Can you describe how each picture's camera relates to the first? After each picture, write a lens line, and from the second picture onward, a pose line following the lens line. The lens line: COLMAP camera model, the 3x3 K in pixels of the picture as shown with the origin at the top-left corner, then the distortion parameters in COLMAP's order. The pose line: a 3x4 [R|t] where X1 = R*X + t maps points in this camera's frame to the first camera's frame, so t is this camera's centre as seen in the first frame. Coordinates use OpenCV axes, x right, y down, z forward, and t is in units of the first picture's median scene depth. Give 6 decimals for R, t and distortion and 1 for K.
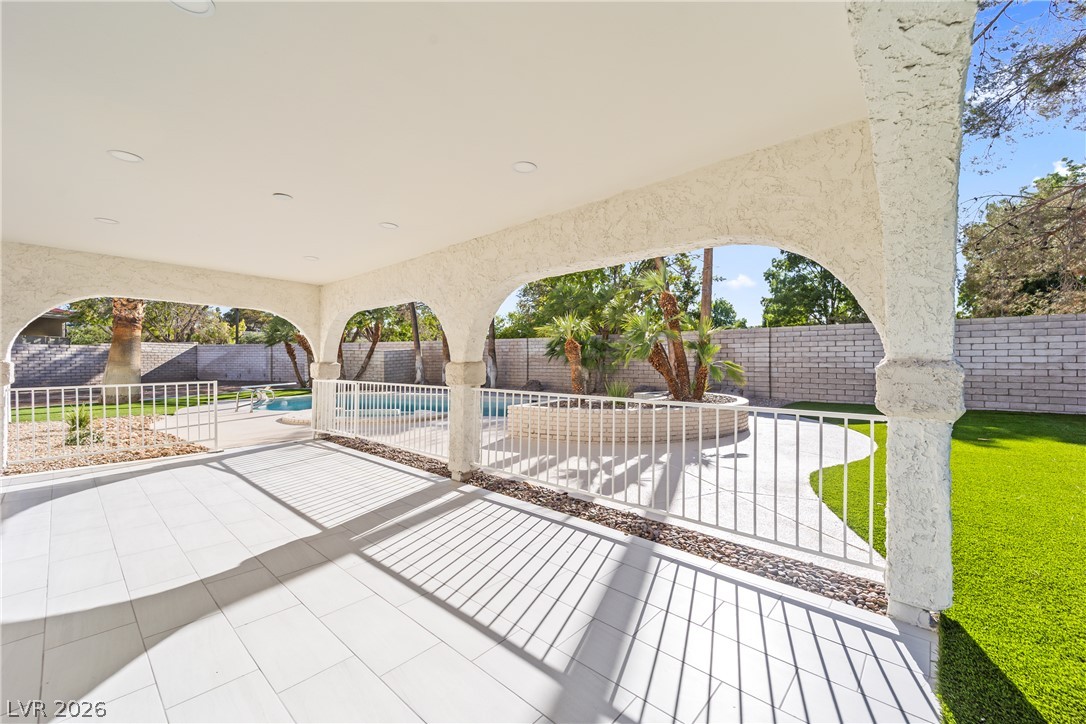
lens RADIAL K [[437.0, 0, 543.0], [0, 437.0, 362.0], [0, 0, 1]] dist [-0.001886, -0.000191]
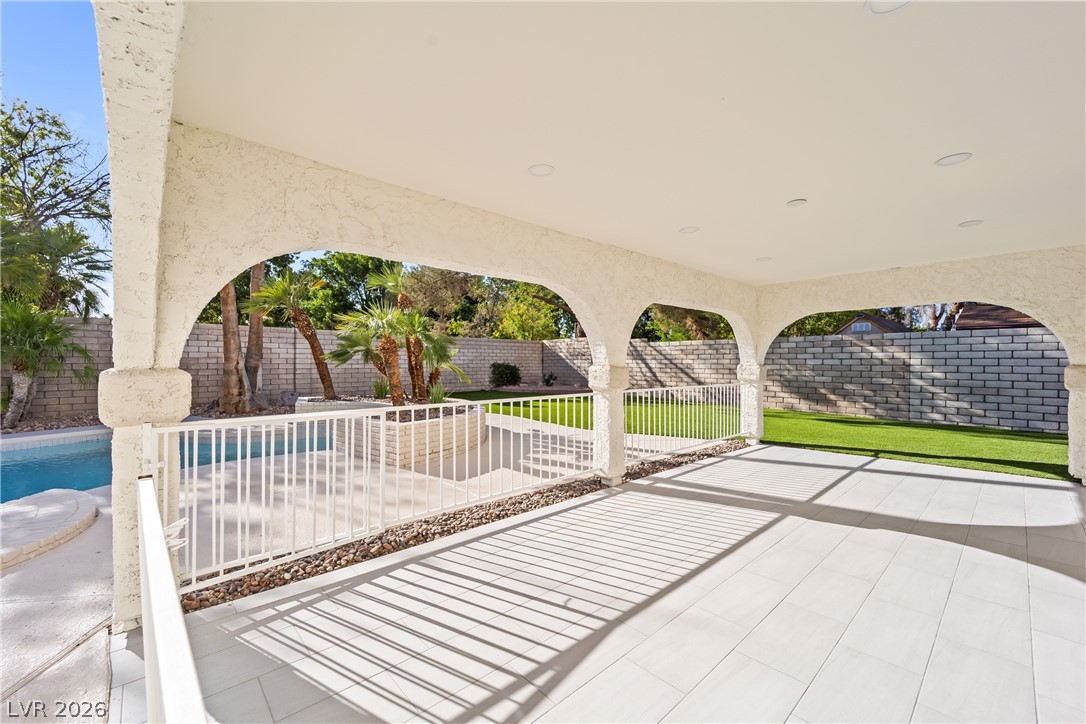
lens RADIAL K [[436.1, 0, 543.0], [0, 436.1, 362.0], [0, 0, 1]] dist [0.000621, 0.000077]
pose [[0.095686, 0.005671, 0.995395, -1.235344], [-0.003580, 0.999979, -0.005352, -0.003767], [-0.995405, -0.003052, 0.095705, 1.109560]]
